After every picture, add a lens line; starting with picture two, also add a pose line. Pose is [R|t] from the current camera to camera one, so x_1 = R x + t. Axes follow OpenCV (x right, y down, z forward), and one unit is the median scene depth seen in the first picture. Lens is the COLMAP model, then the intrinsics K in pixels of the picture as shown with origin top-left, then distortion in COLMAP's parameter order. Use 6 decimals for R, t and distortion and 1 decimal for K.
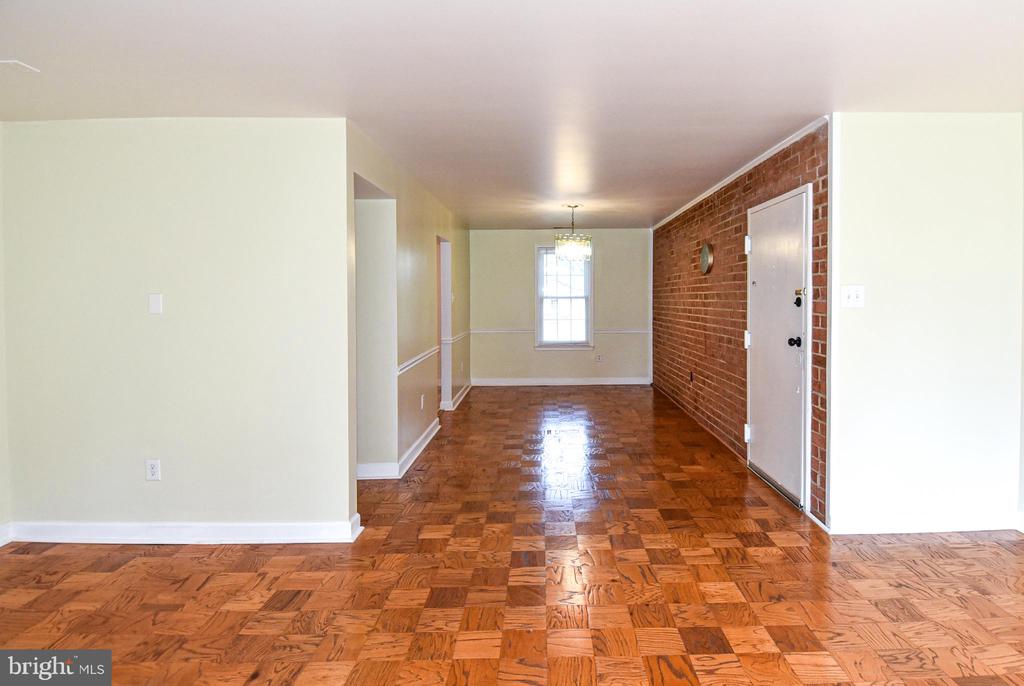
lens RADIAL K [[558.3, 0, 535.8], [0, 558.3, 321.7], [0, 0, 1]] dist [0.045121, -0.045646]
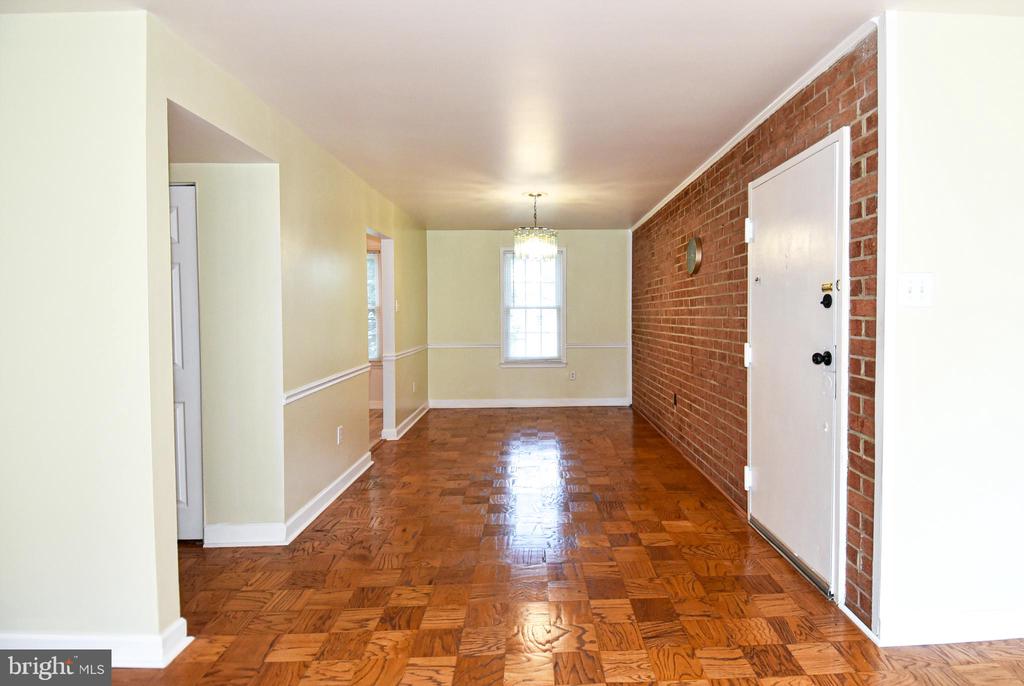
lens RADIAL K [[544.1, 0, 568.3], [0, 544.1, 327.9], [0, 0, 1]] dist [0.041949, -0.048292]
pose [[0.996791, 0.004006, 0.079950, 0.063827], [-0.002528, 0.999824, -0.018582, 0.007847], [-0.080010, 0.018320, 0.996626, 0.239533]]
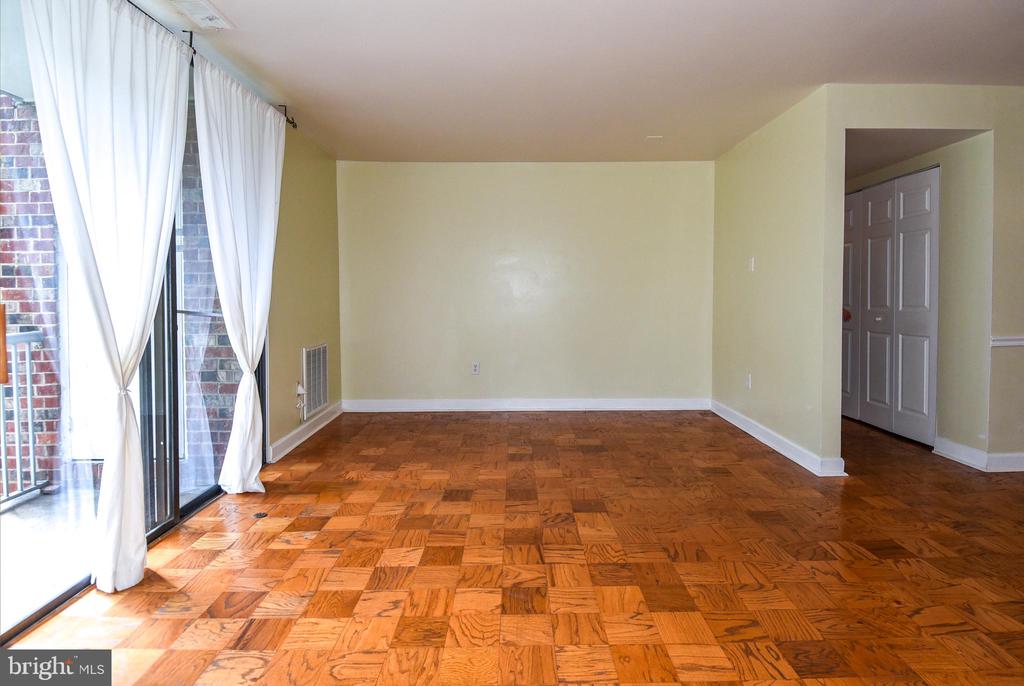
lens RADIAL K [[504.0, 0, 507.3], [0, 504.0, 304.3], [0, 0, 1]] dist [0.047531, -0.037027]
pose [[0.028740, 0.038942, -0.998828, 0.452311], [-0.048215, 0.998132, 0.037527, 0.038678], [0.998423, 0.047080, 0.030563, 0.256759]]
